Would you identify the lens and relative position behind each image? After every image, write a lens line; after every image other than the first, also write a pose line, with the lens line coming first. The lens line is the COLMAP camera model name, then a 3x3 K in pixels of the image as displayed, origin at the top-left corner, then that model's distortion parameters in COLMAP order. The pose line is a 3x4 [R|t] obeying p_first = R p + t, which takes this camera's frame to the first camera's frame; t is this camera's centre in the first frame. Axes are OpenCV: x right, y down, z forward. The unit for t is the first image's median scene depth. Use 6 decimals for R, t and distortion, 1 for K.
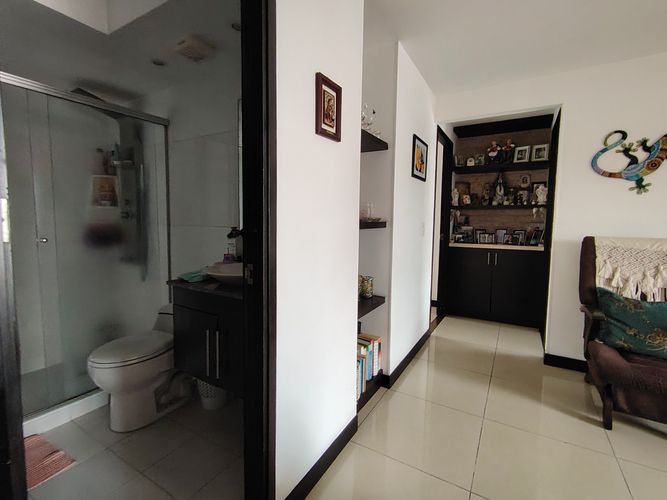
lens RADIAL K [[315.0, 0, 331.2], [0, 315.0, 245.5], [0, 0, 1]] dist [0.006471, 0.000243]
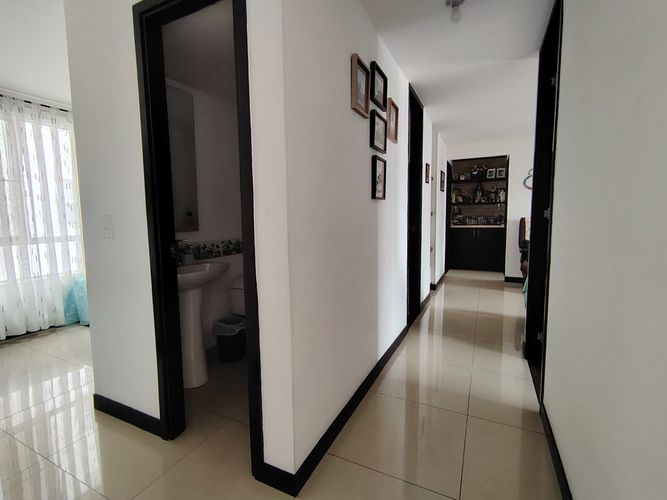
lens RADIAL K [[315.0, 0, 331.2], [0, 315.0, 245.5], [0, 0, 1]] dist [0.006471, 0.000243]
pose [[0.996611, -0.035938, 0.073995, -0.435767], [0.034859, 0.999267, 0.015826, 0.055675], [-0.074510, -0.013193, 0.997133, -0.704272]]
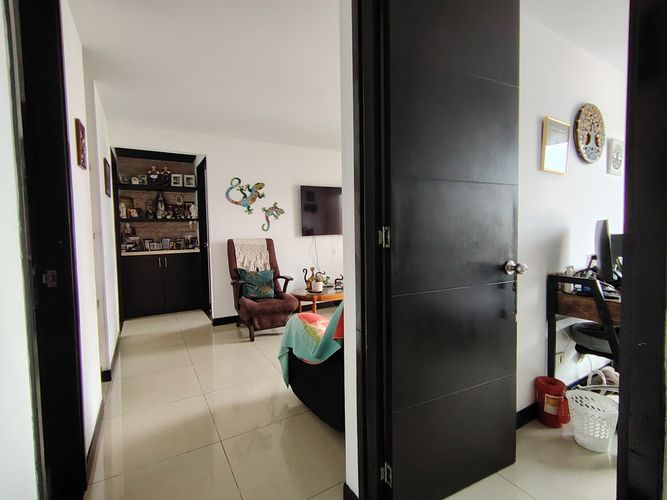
lens RADIAL K [[315.0, 0, 331.2], [0, 315.0, 245.5], [0, 0, 1]] dist [0.006471, 0.000243]
pose [[0.479436, -0.064094, 0.875233, -0.257348], [0.092627, 0.995454, 0.022159, 0.011496], [-0.872675, 0.070446, 0.483193, -0.174922]]
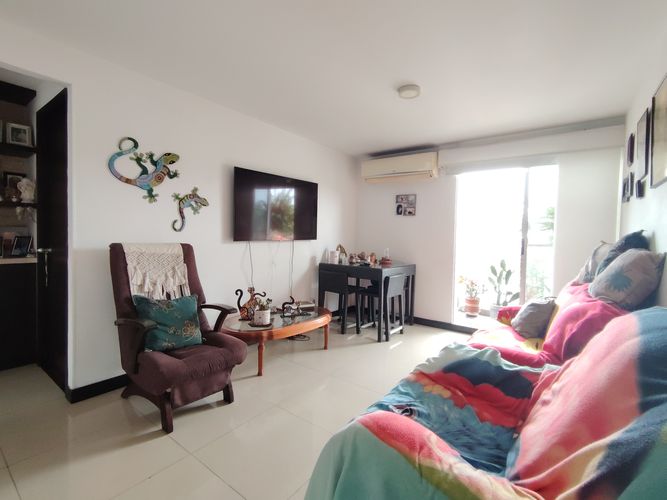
lens RADIAL K [[315.0, 0, 331.2], [0, 315.0, 245.5], [0, 0, 1]] dist [0.006471, 0.000243]
pose [[0.107455, -0.043874, 0.993241, -0.028412], [0.054206, 0.997798, 0.038211, -0.015929], [-0.992731, 0.049734, 0.109596, 0.182000]]
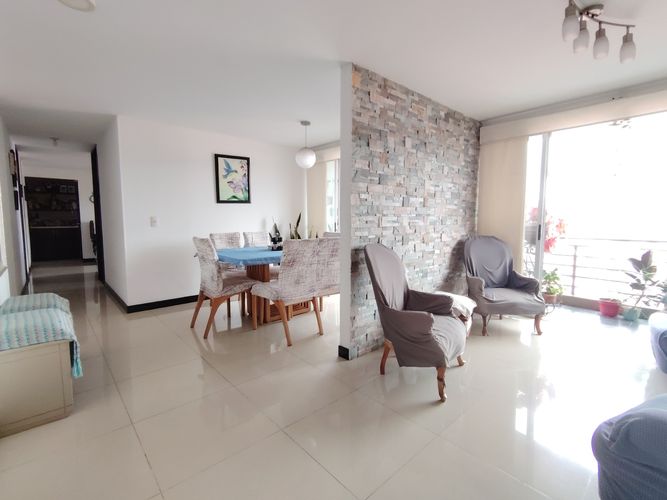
lens RADIAL K [[315.0, 0, 331.2], [0, 315.0, 245.5], [0, 0, 1]] dist [0.006471, 0.000243]
pose [[0.297623, -0.094892, 0.949956, -1.181541], [0.079211, 0.994071, 0.074482, 0.134105], [-0.951392, 0.053080, 0.303375, -1.740997]]
